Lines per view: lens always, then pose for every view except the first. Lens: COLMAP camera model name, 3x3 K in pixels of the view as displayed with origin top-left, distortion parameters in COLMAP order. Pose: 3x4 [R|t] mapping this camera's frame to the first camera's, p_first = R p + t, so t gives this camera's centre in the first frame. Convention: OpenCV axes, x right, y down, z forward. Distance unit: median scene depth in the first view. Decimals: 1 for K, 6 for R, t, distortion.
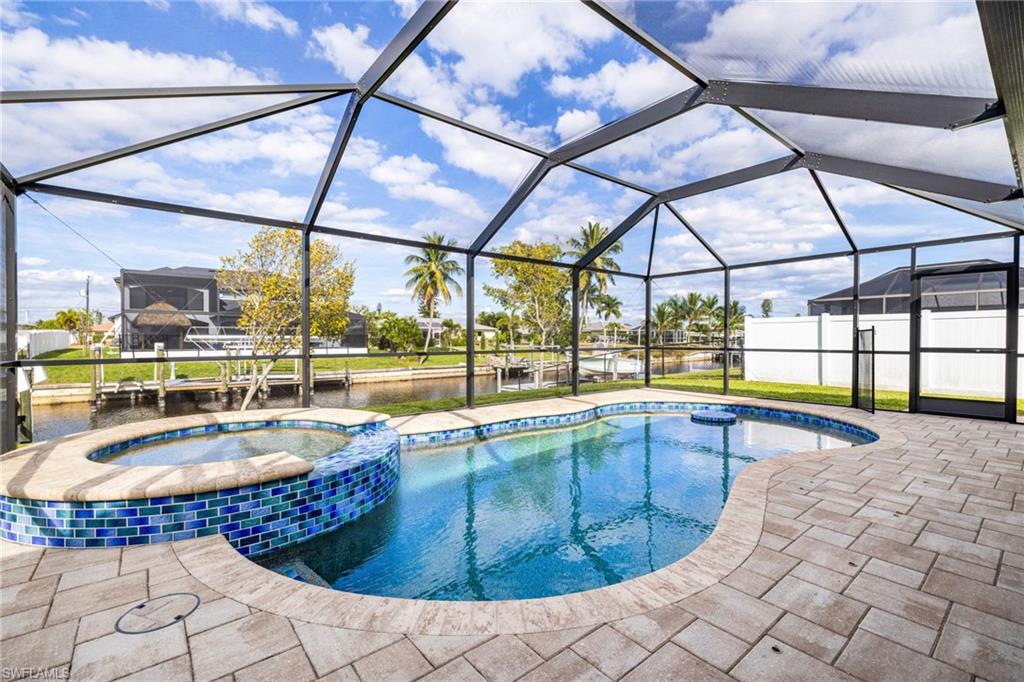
lens RADIAL K [[443.4, 0, 519.1], [0, 443.4, 338.7], [0, 0, 1]] dist [-0.003452, 0.000963]
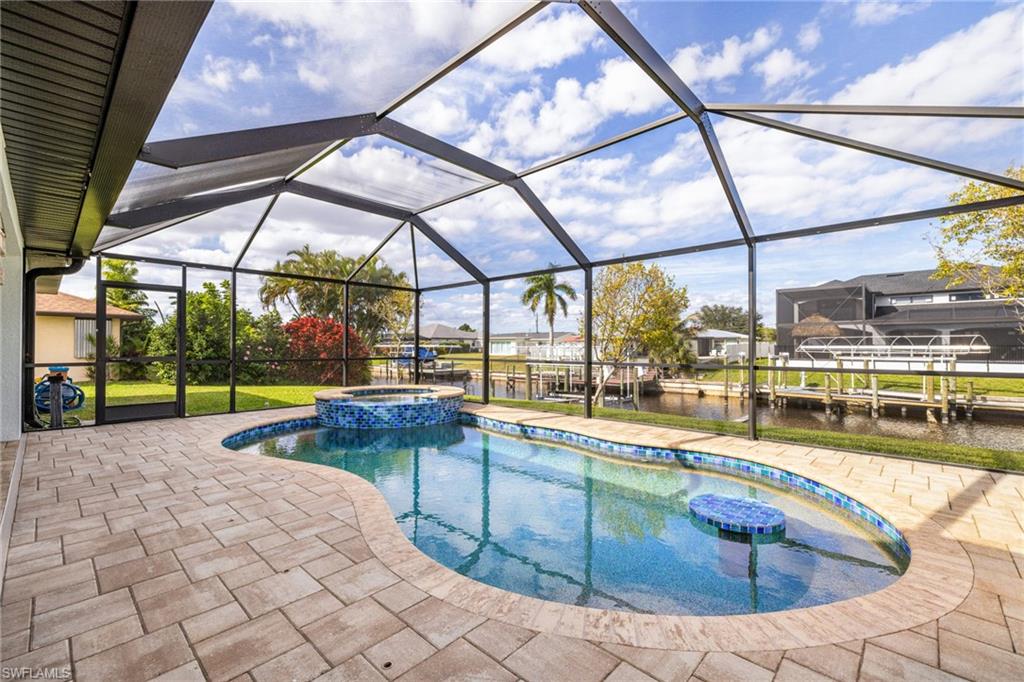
lens RADIAL K [[443.4, 0, 504.6], [0, 443.4, 338.0], [0, 0, 1]] dist [-0.003452, 0.000963]
pose [[0.116823, -0.019360, -0.992964, 0.894043], [-0.004655, 0.999788, -0.020040, -0.005215], [0.993142, 0.006964, 0.116708, 0.693136]]
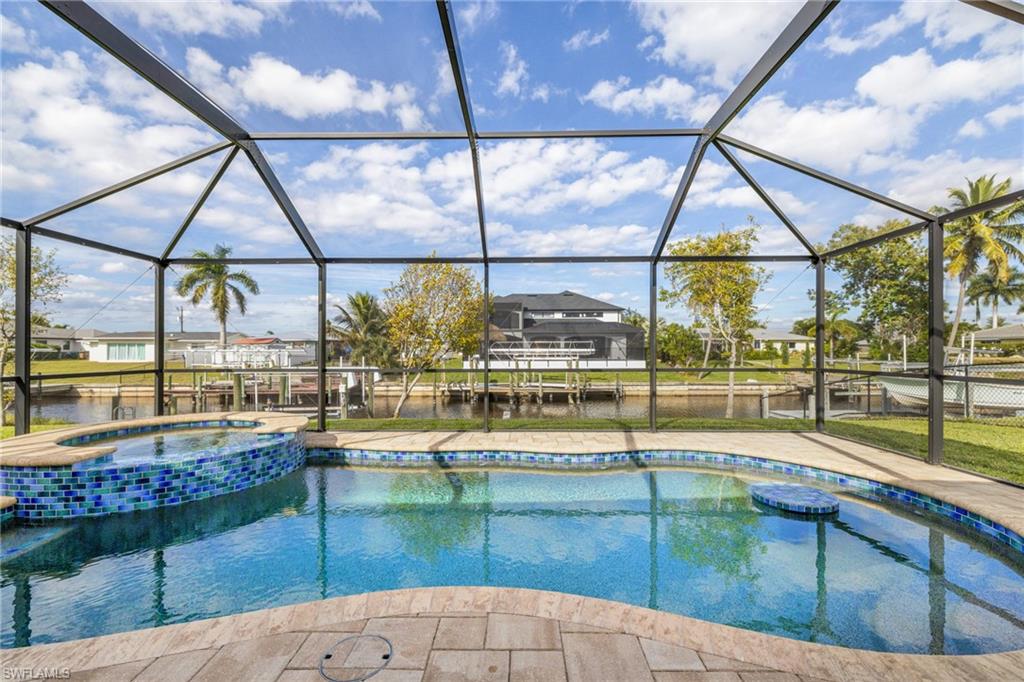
lens RADIAL K [[443.4, 0, 521.9], [0, 443.4, 347.9], [0, 0, 1]] dist [-0.003452, 0.000963]
pose [[0.766787, -0.003077, -0.641894, 0.536601], [-0.001120, 0.999981, -0.006131, -0.010187], [0.641901, 0.005420, 0.766769, 0.348107]]
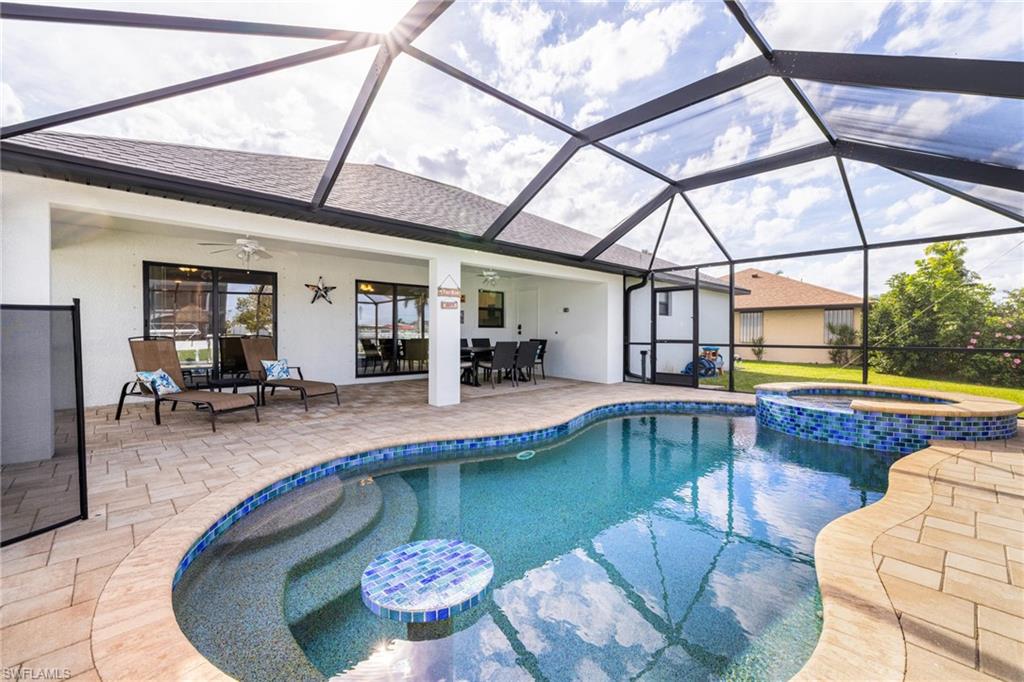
lens RADIAL K [[443.4, 0, 514.7], [0, 443.4, 339.1], [0, 0, 1]] dist [-0.003452, 0.000963]
pose [[-0.998833, -0.001922, -0.048261, 0.380526], [-0.002699, 0.999868, 0.016037, -0.000916], [0.048224, 0.016149, -0.998706, 1.336908]]
